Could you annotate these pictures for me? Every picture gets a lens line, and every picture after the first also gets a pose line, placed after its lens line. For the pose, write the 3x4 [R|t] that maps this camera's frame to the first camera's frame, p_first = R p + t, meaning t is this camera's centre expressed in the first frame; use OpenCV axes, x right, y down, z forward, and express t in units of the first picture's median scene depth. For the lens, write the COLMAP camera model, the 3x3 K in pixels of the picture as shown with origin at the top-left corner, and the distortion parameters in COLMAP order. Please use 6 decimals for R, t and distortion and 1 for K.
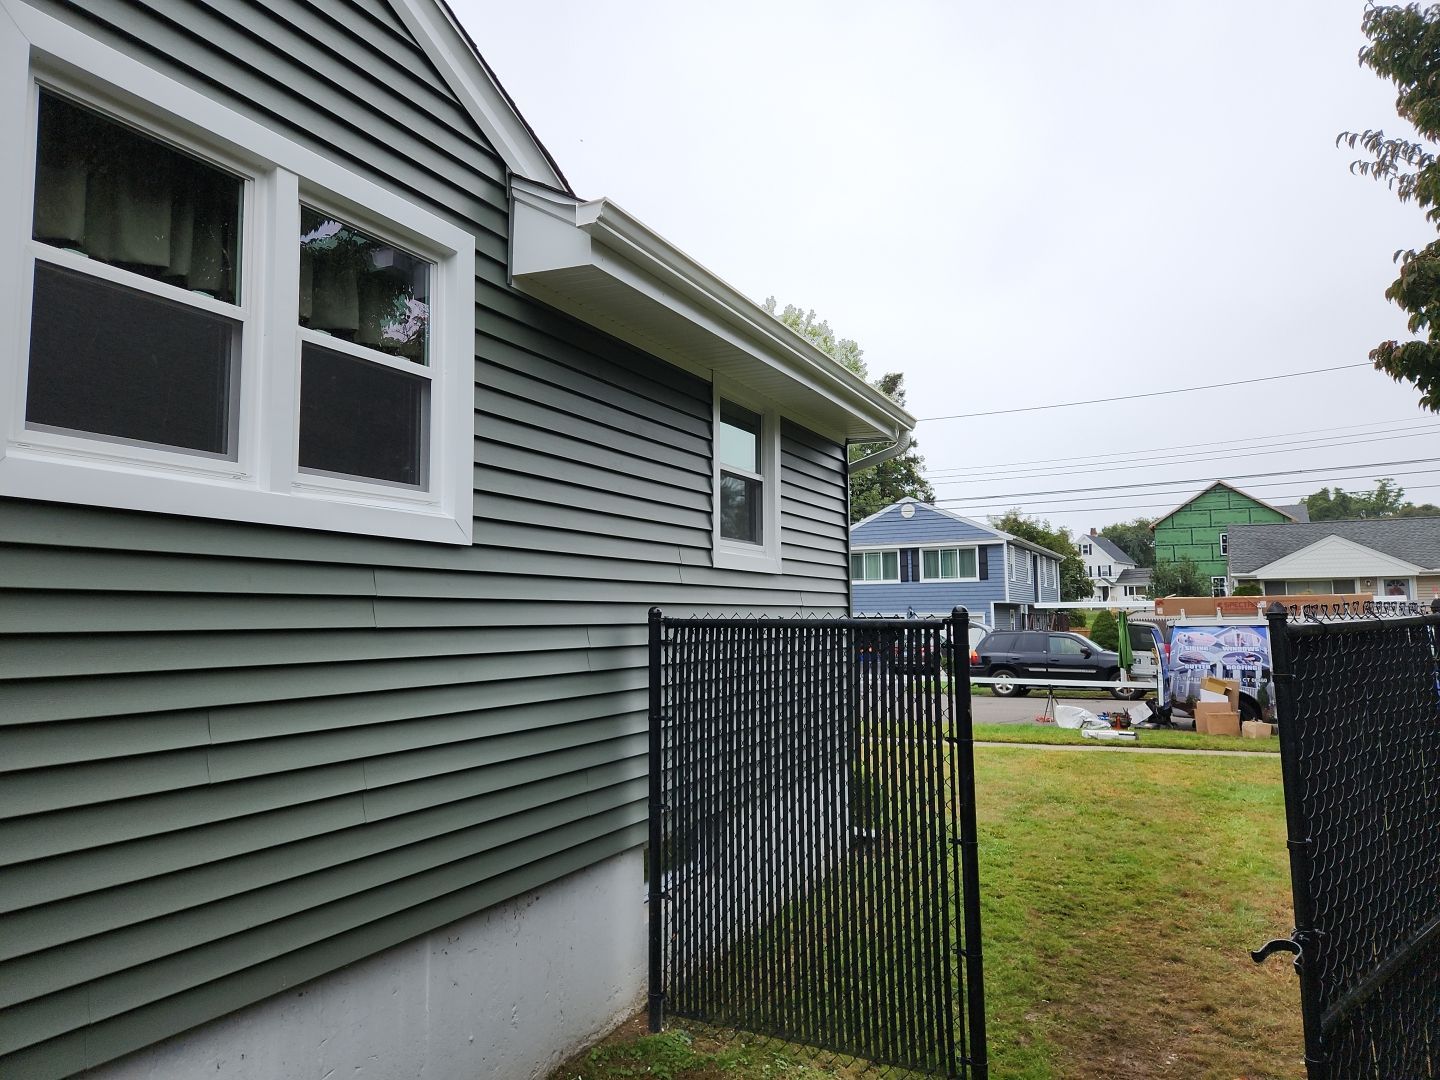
lens RADIAL K [[950.4, 0, 720.0], [0, 950.4, 540.0], [0, 0, 1]] dist [0.090108, -0.074125]
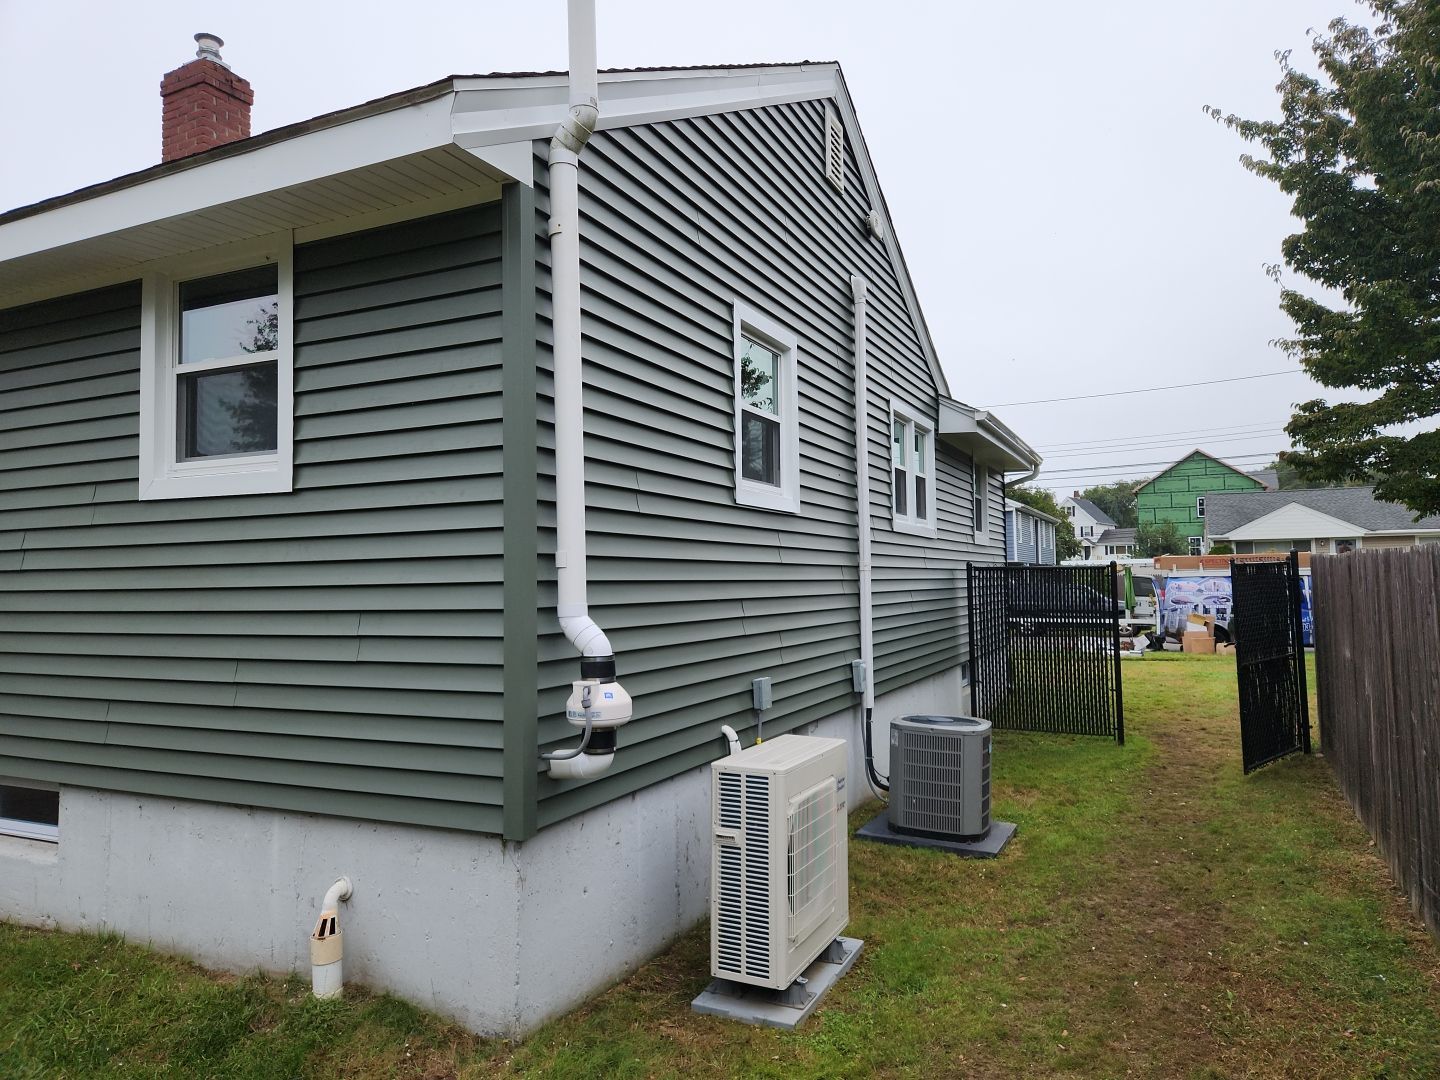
lens RADIAL K [[1111.5, 0, 647.0], [0, 1111.5, 538.0], [0, 0, 1]] dist [0.129297, -0.118366]
pose [[0.999468, -0.005374, 0.032177, -0.287765], [0.004049, 0.999147, 0.041088, -0.031838], [-0.032370, -0.040936, 0.998637, -0.523110]]
